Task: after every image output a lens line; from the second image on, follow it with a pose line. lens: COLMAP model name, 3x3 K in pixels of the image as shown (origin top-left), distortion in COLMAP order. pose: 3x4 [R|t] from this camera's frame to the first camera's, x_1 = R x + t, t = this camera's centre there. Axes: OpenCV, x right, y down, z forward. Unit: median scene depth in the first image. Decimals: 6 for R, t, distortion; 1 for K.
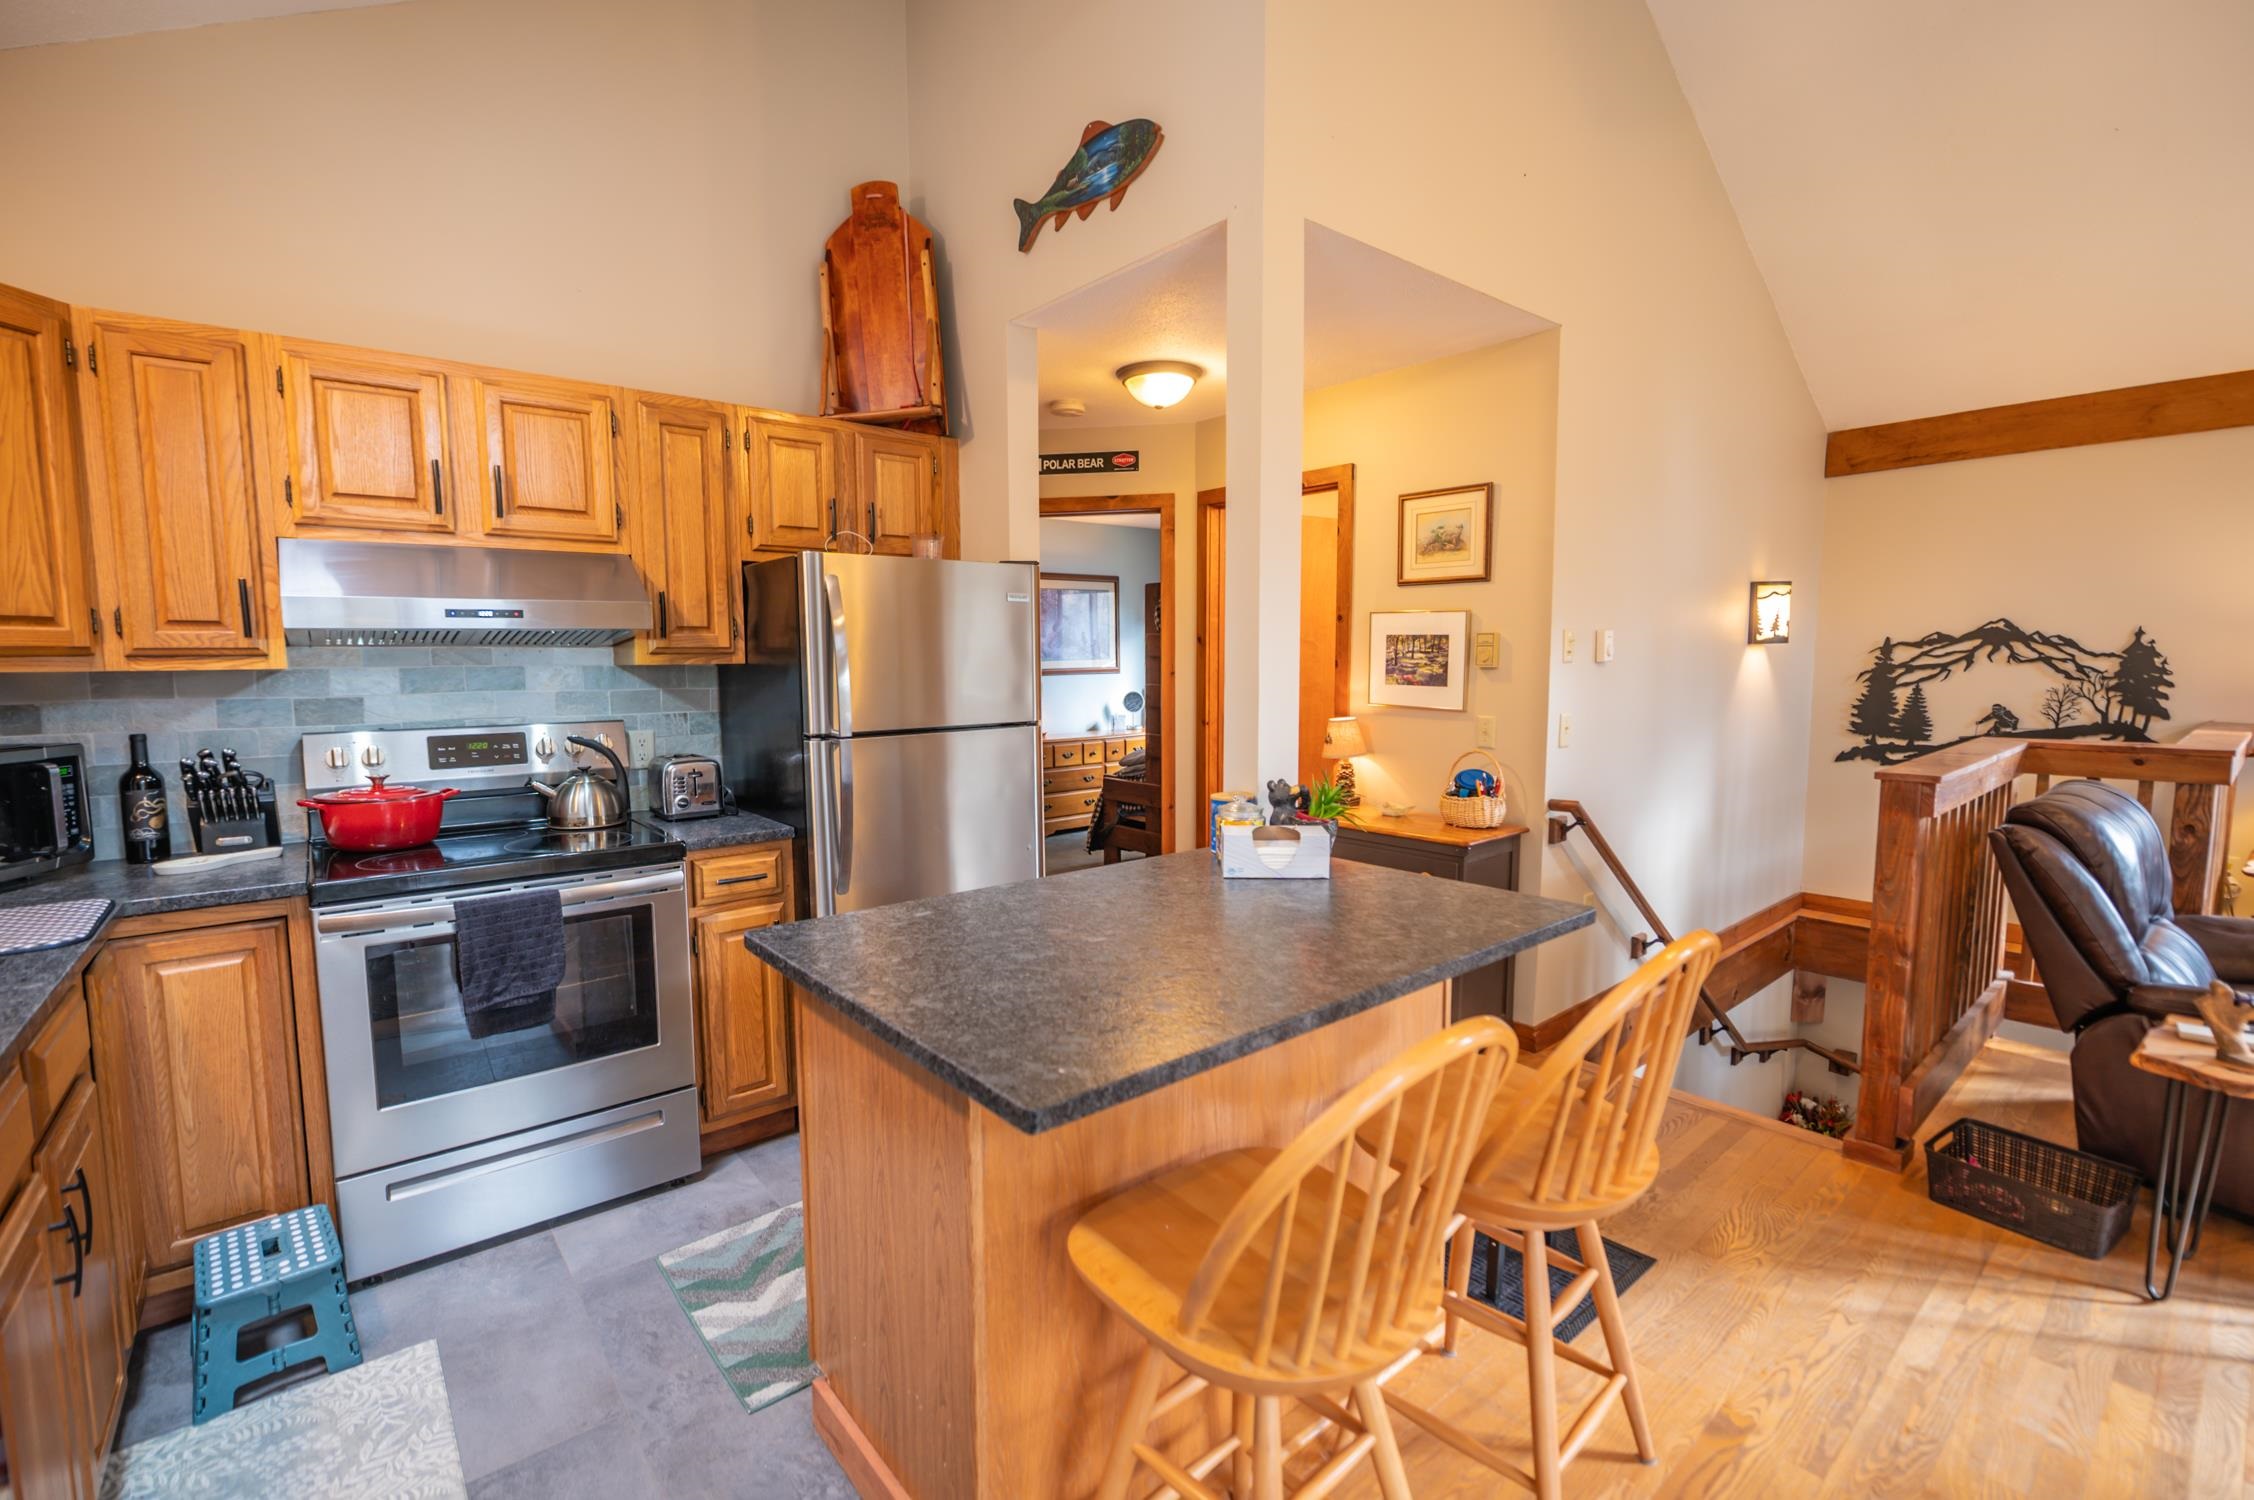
lens RADIAL K [[980.6, 0, 1127.0], [0, 980.6, 750.0], [0, 0, 1]] dist [0.000389, -0.000599]
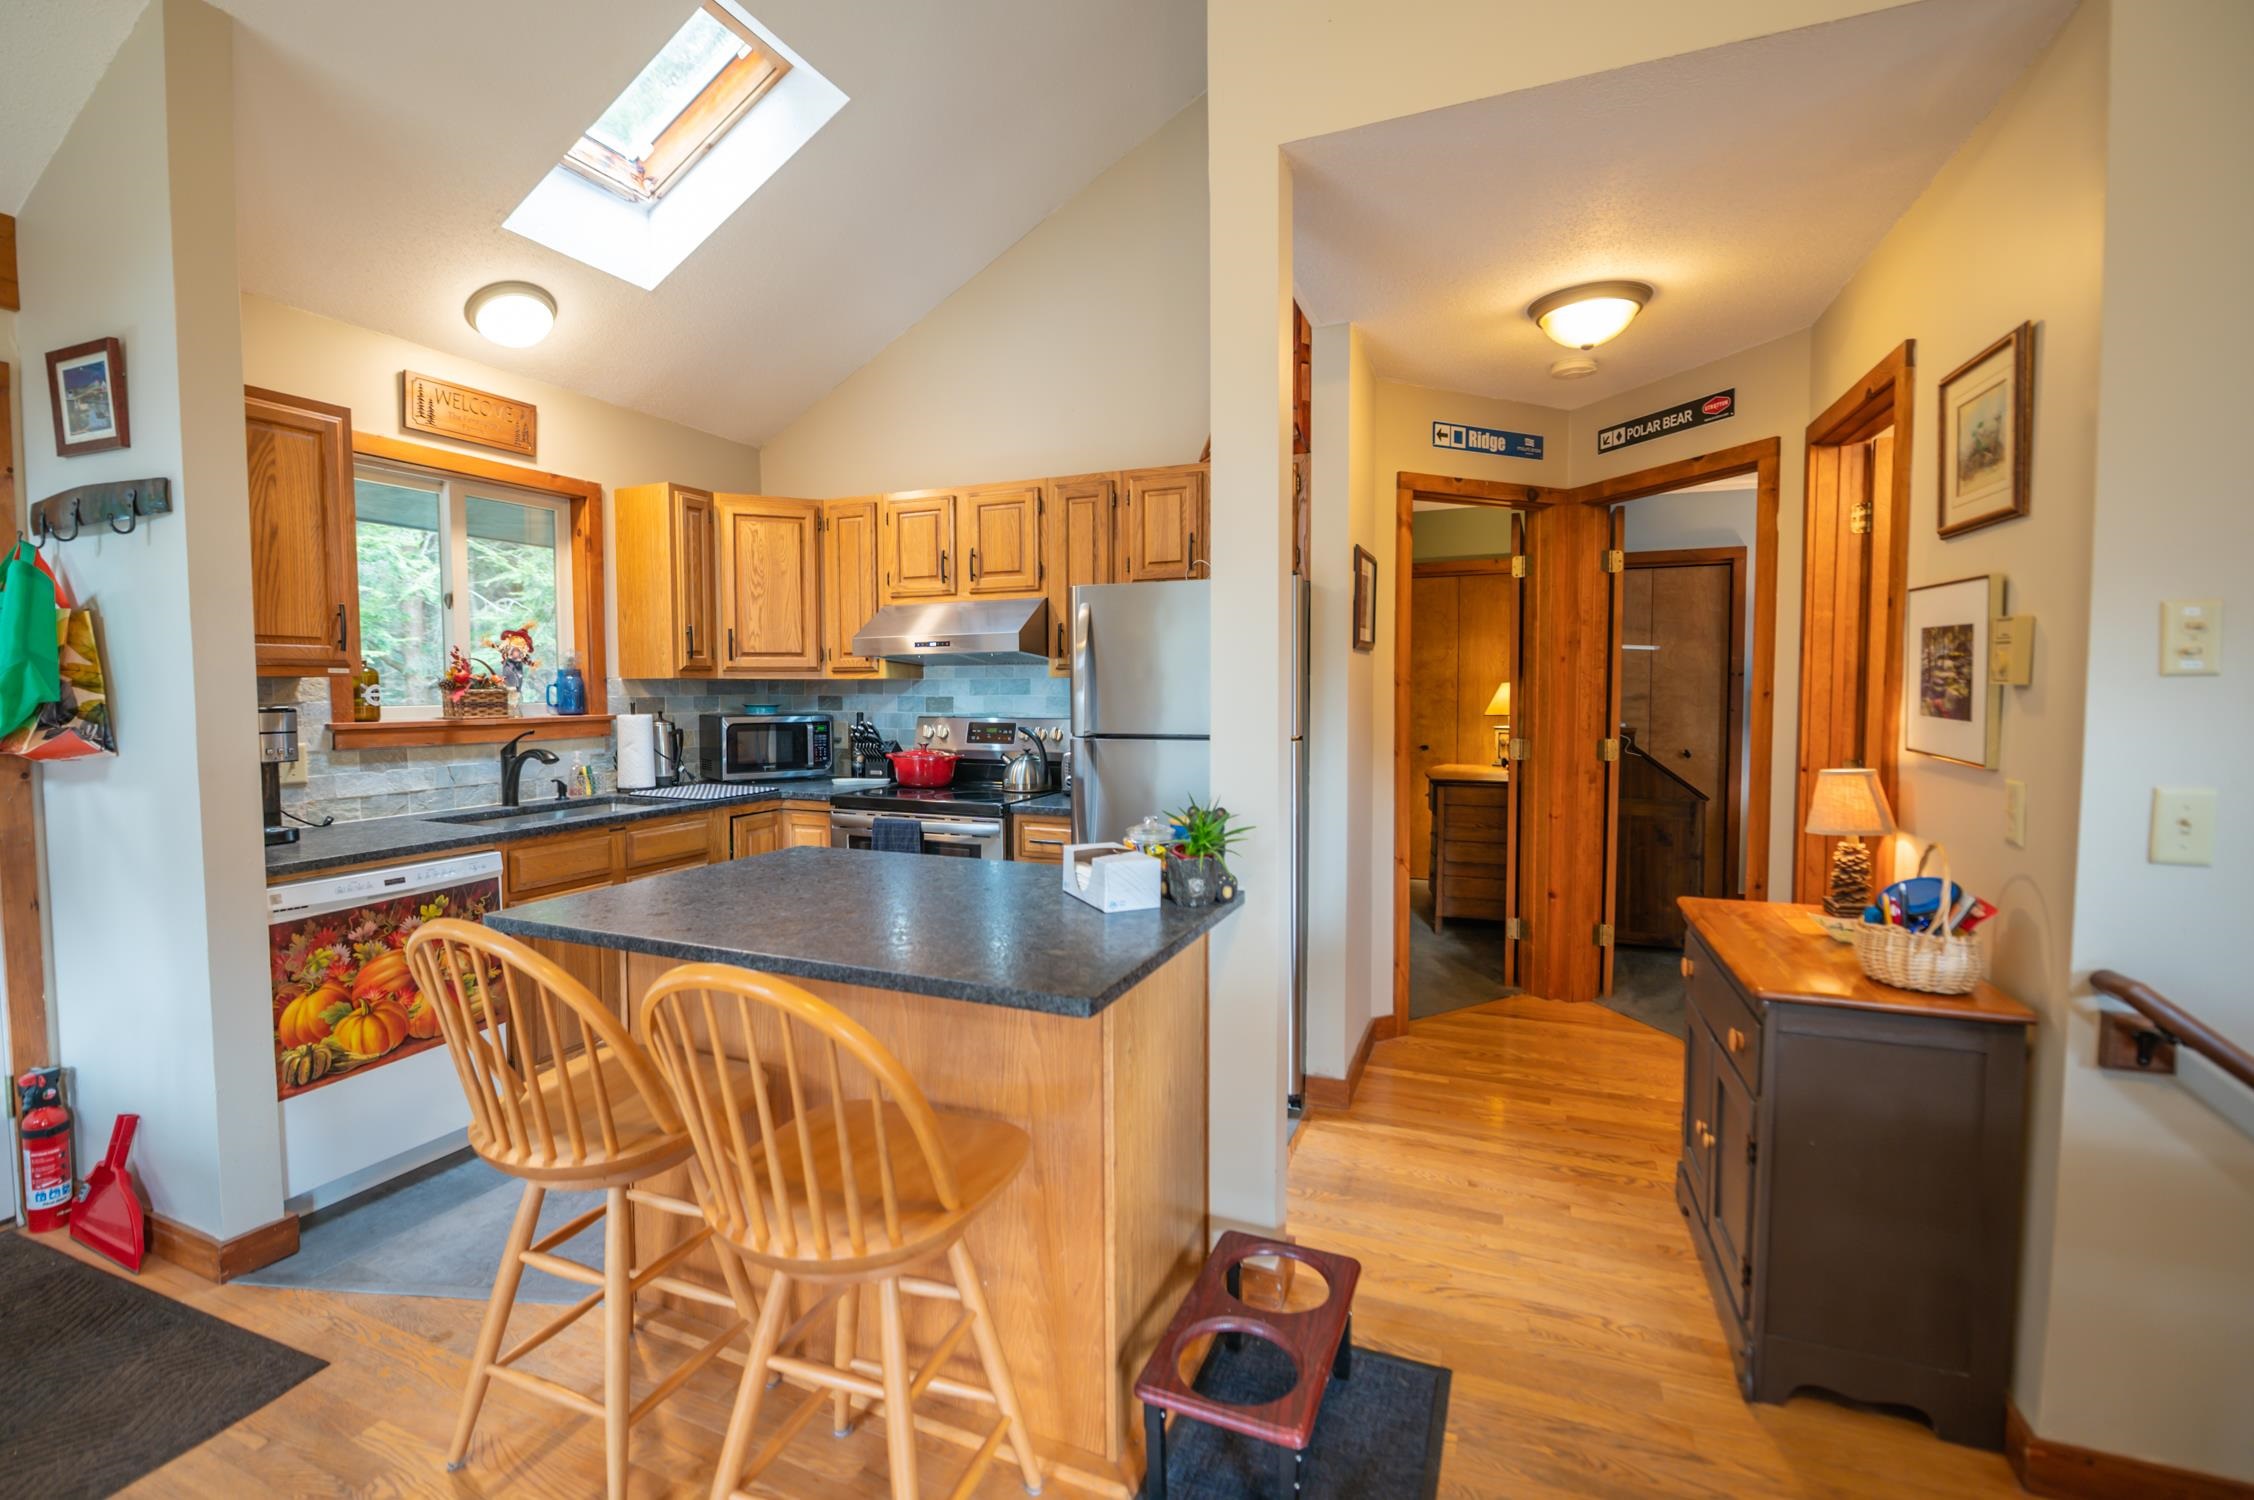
lens RADIAL K [[984.7, 0, 1100.6], [0, 984.7, 731.1], [0, 0, 1]] dist [-0.010879, -0.000280]
pose [[0.453579, 0.048720, -0.889883, 0.479045], [-0.082797, 0.996490, 0.012354, -0.022111], [0.887362, 0.068076, 0.456021, 0.279475]]
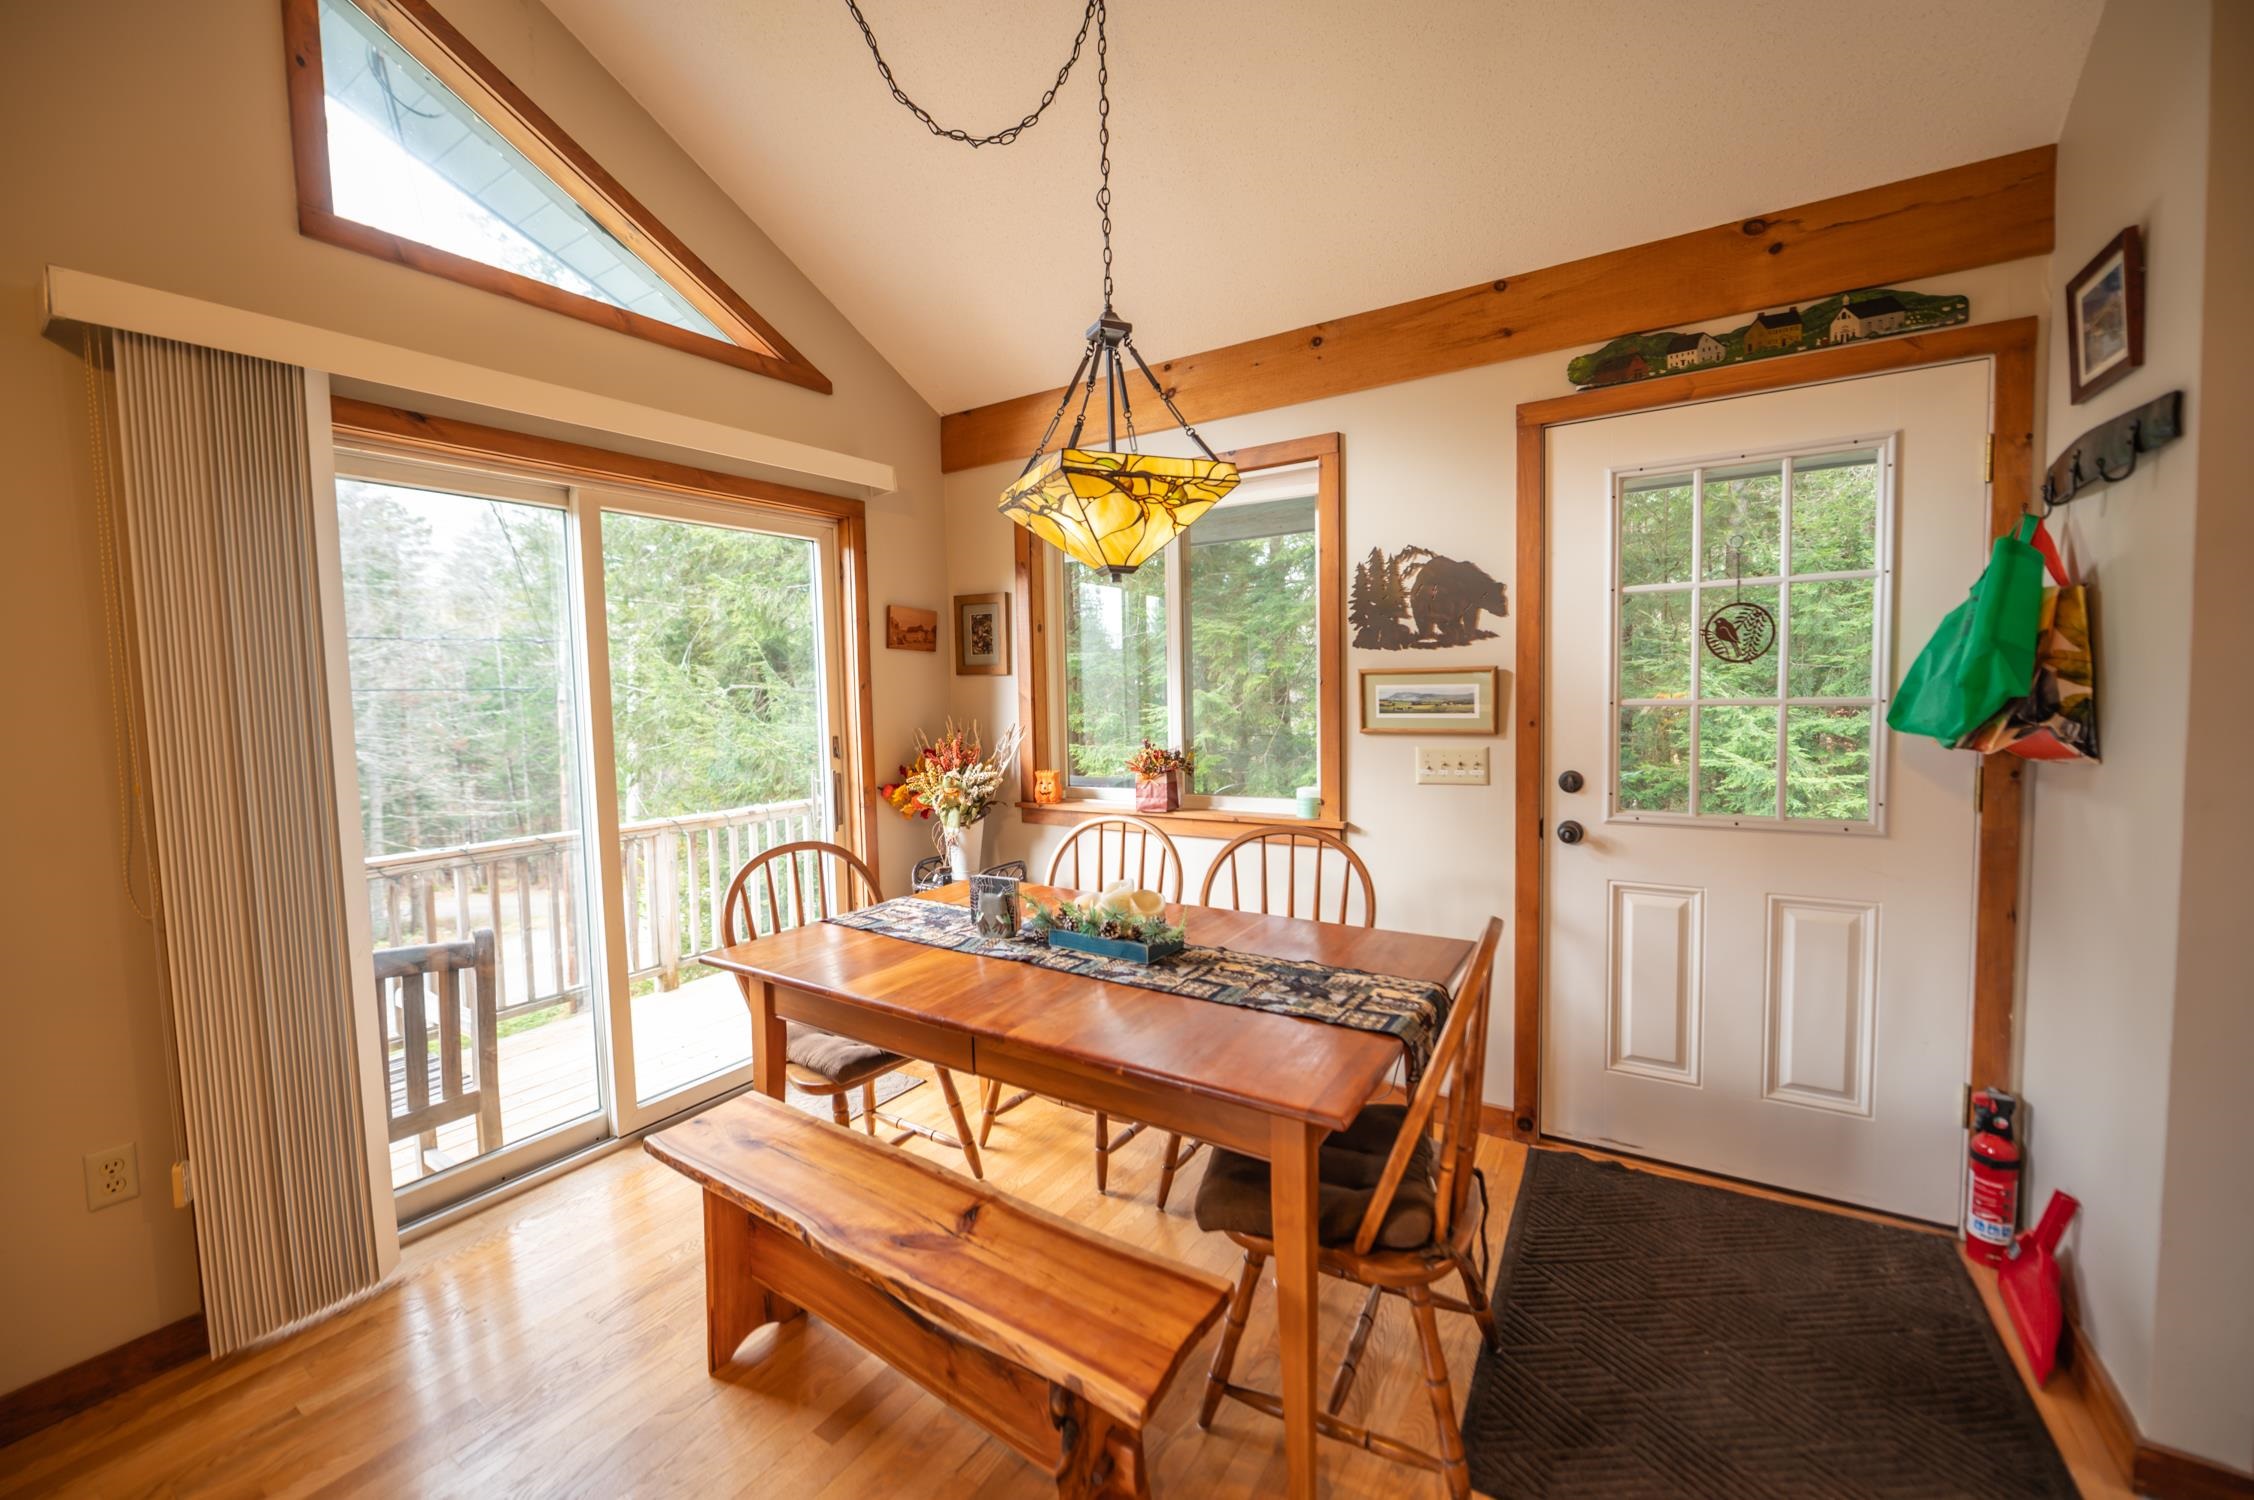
lens RADIAL K [[896.6, 0, 1119.8], [0, 896.6, 747.5], [0, 0, 1]] dist [-0.007782, -0.000398]
pose [[-0.953987, 0.049588, -0.295719, 0.296711], [0.003364, 0.987938, 0.154811, -0.026213], [0.299829, 0.146693, -0.942647, 0.283979]]
